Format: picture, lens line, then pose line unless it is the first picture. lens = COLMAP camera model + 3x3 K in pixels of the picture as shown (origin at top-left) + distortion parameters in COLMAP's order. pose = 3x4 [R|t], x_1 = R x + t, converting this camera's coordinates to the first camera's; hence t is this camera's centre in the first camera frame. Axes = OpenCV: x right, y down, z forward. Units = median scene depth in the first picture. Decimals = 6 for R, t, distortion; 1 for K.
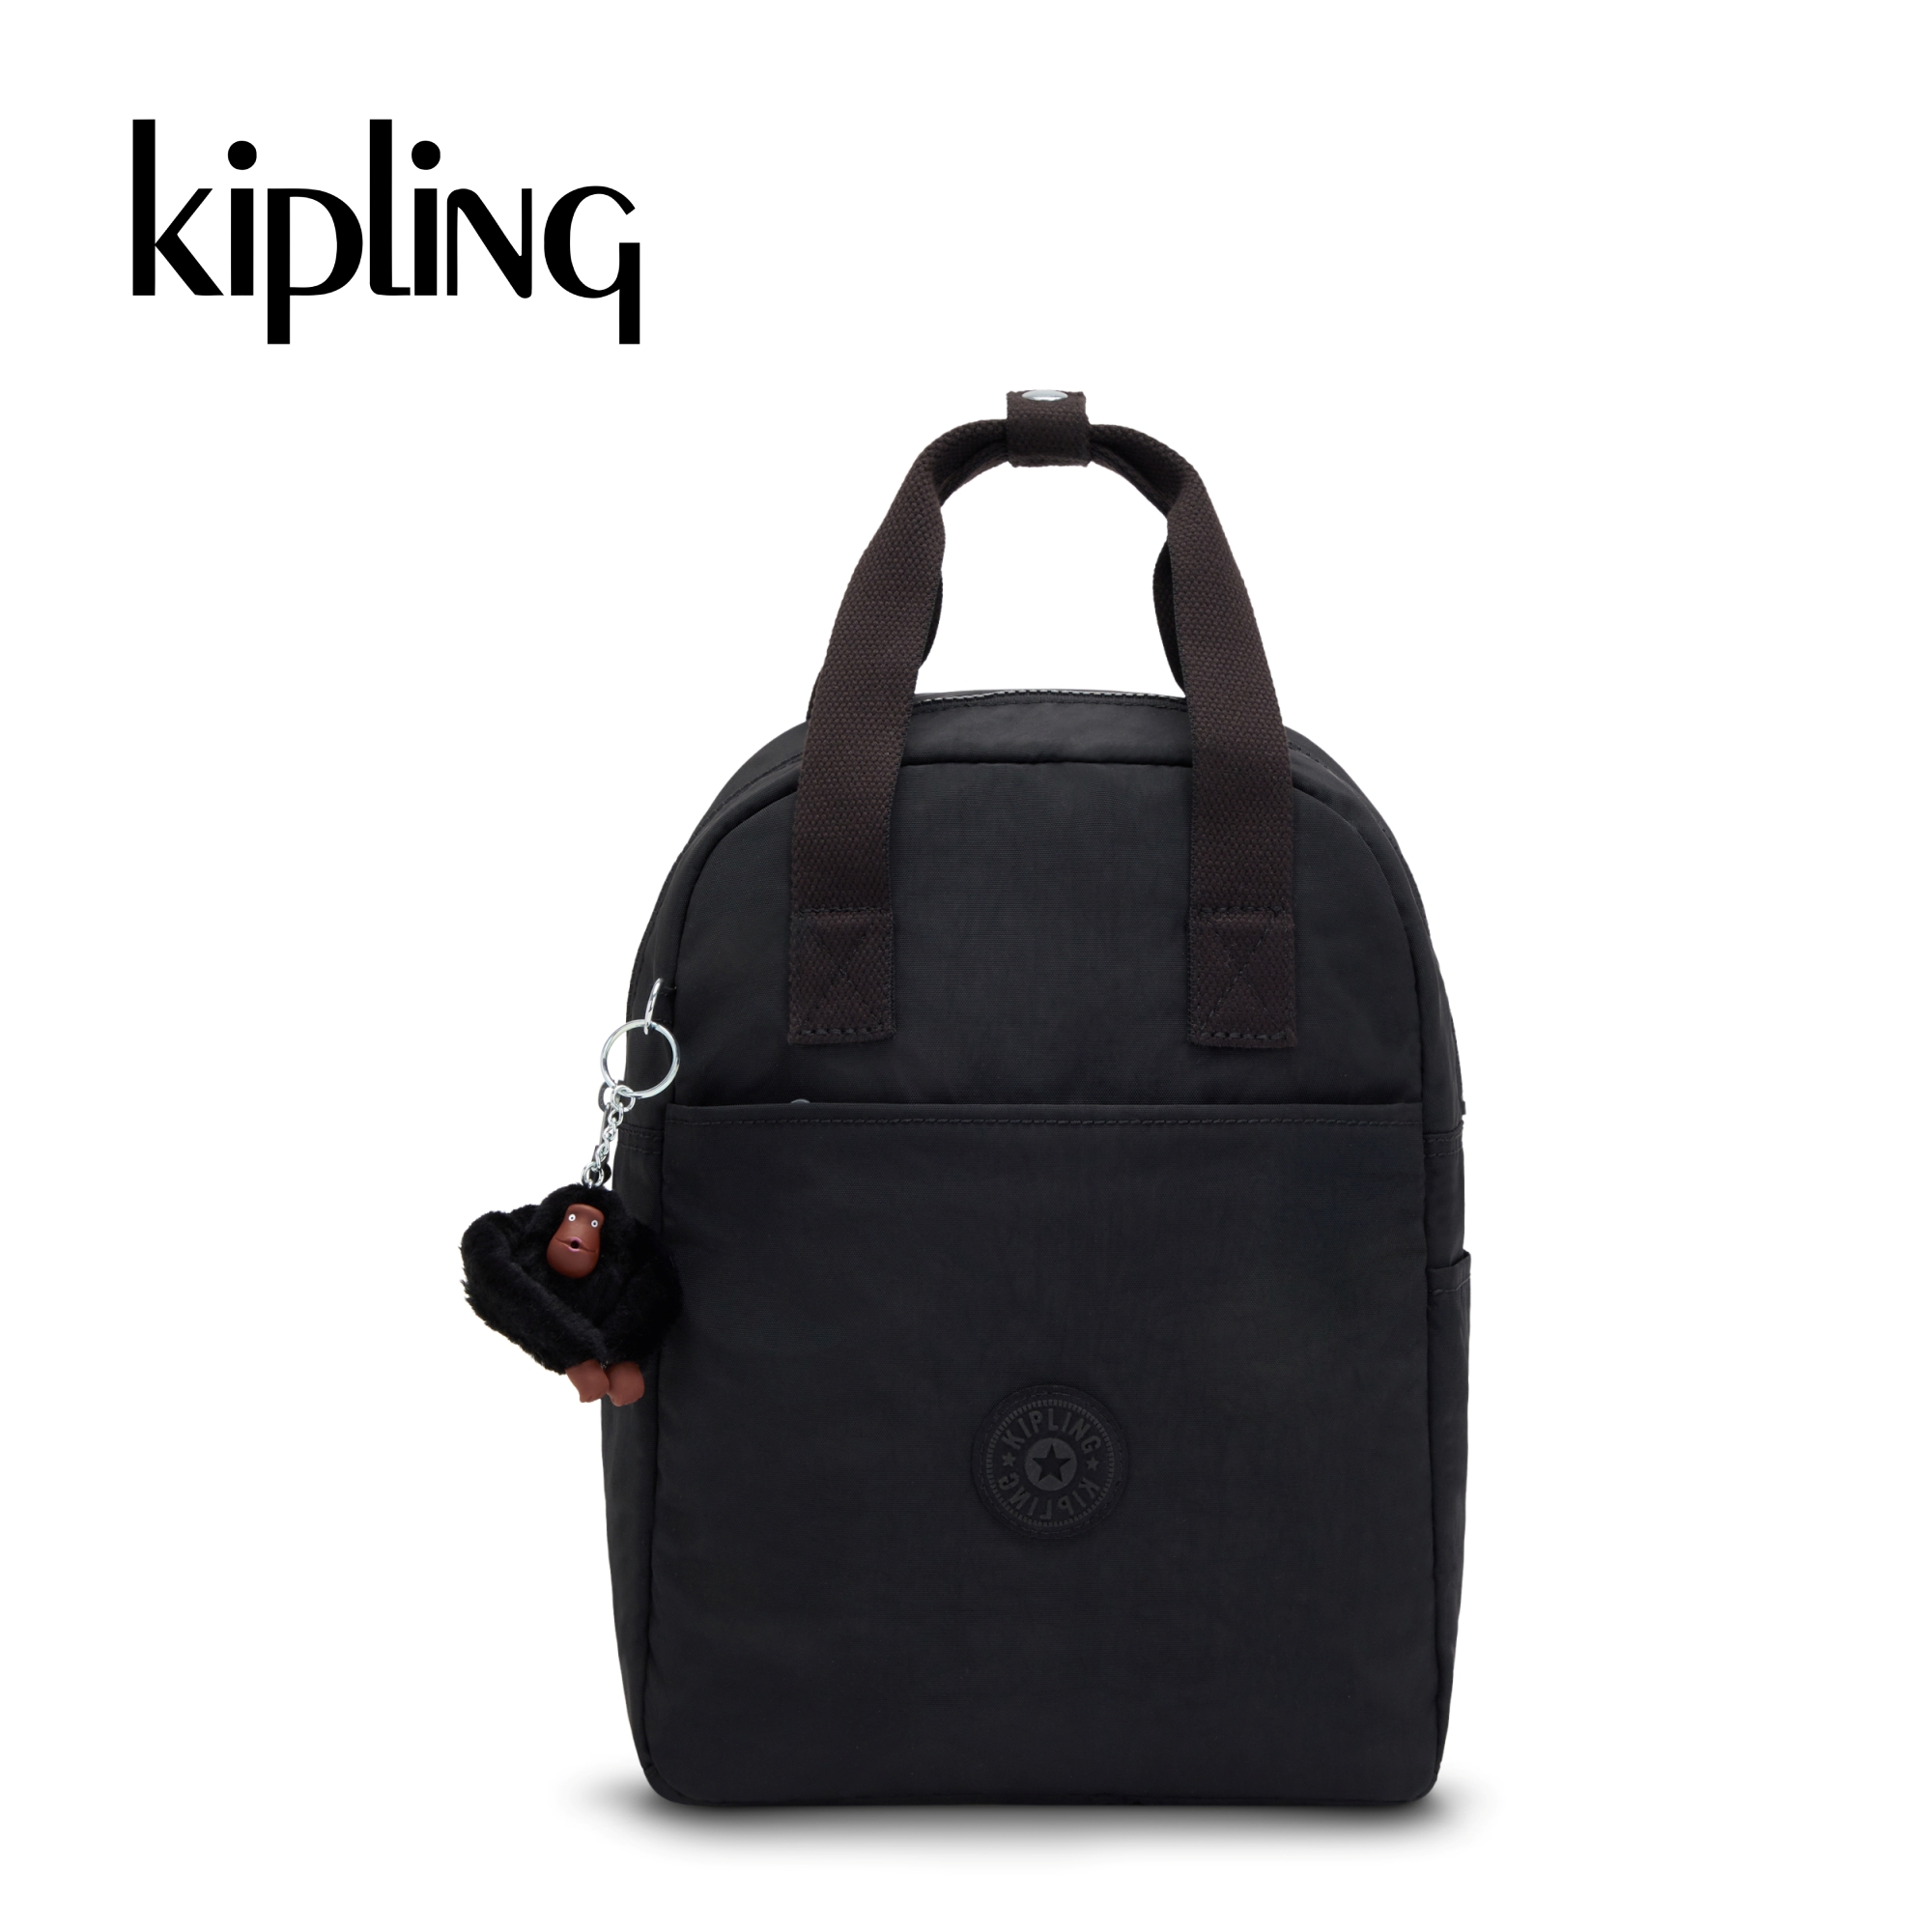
lens RADIAL K [[4850.1, 0, 966.0], [0, 4850.1, 966.0], [0, 0, 1]] dist [-0.050565, -0.417886]
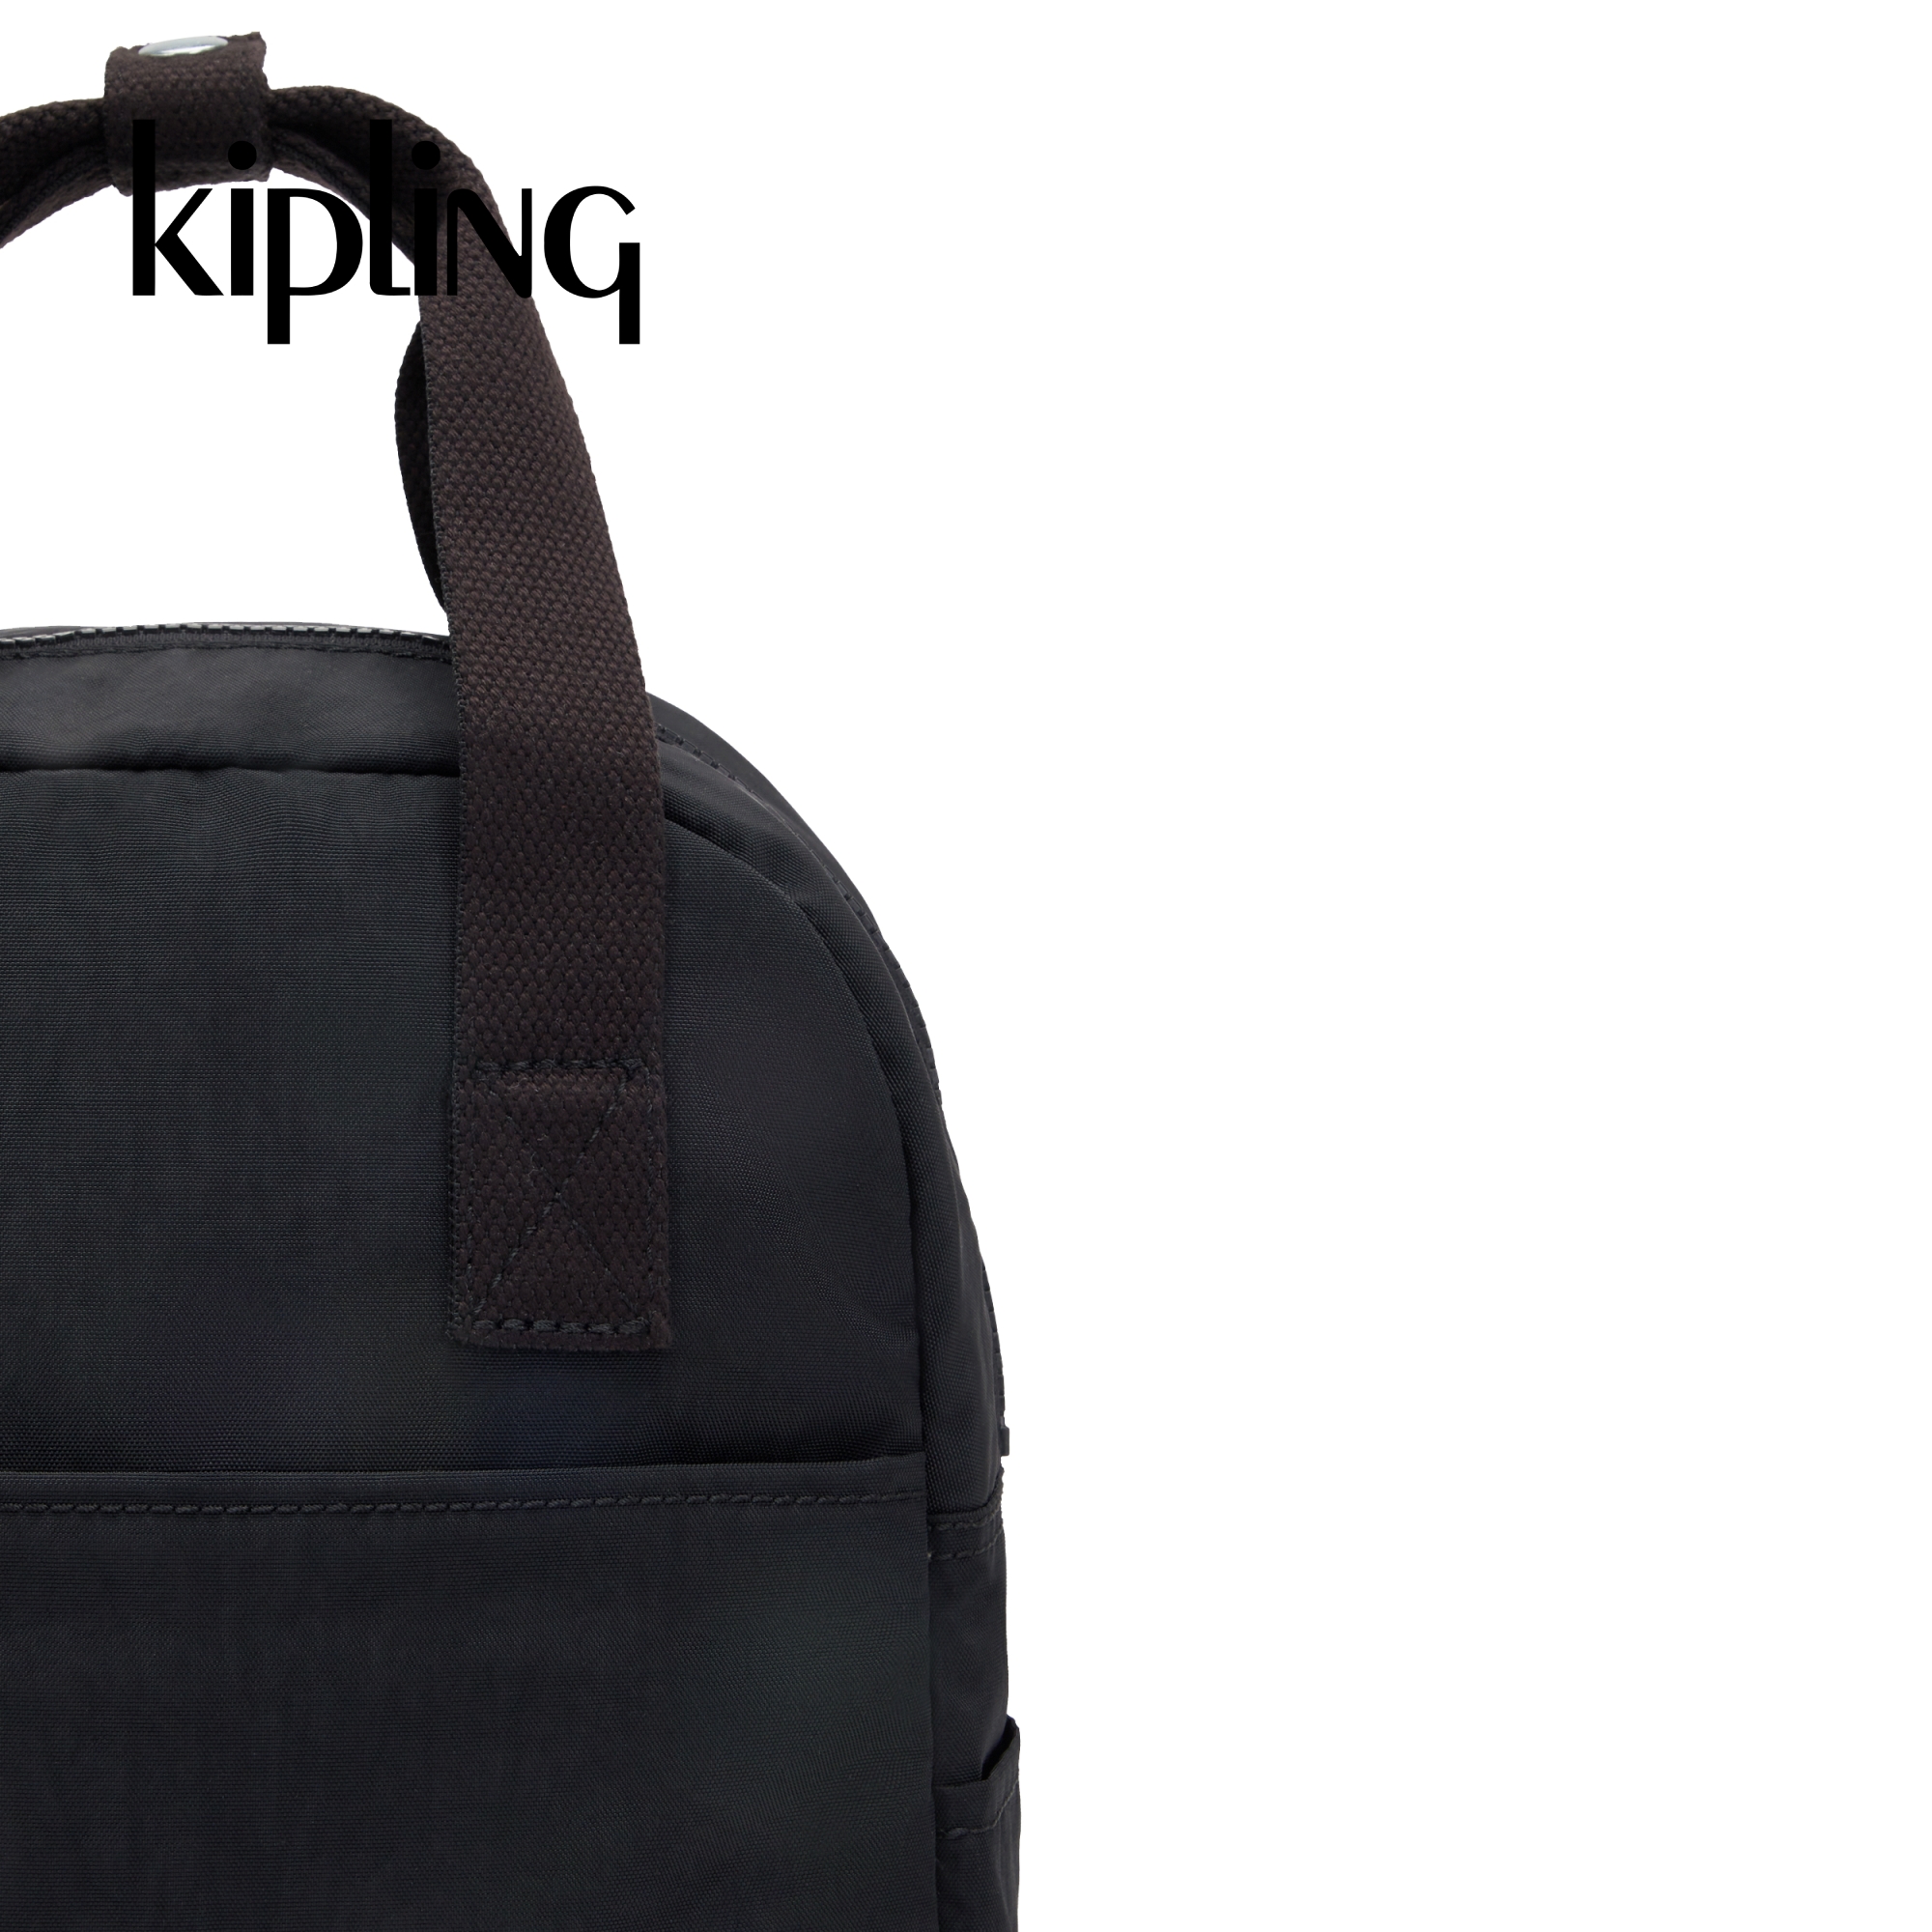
lens RADIAL K [[4850.1, 0, 966.0], [0, 4850.1, 966.0], [0, 0, 1]] dist [-0.050565, -0.417886]
pose [[0.993926, 0.001727, 0.110035, 0.043770], [-0.002002, 0.999995, 0.002387, -0.022952], [-0.110030, -0.002593, 0.993925, 0.510090]]
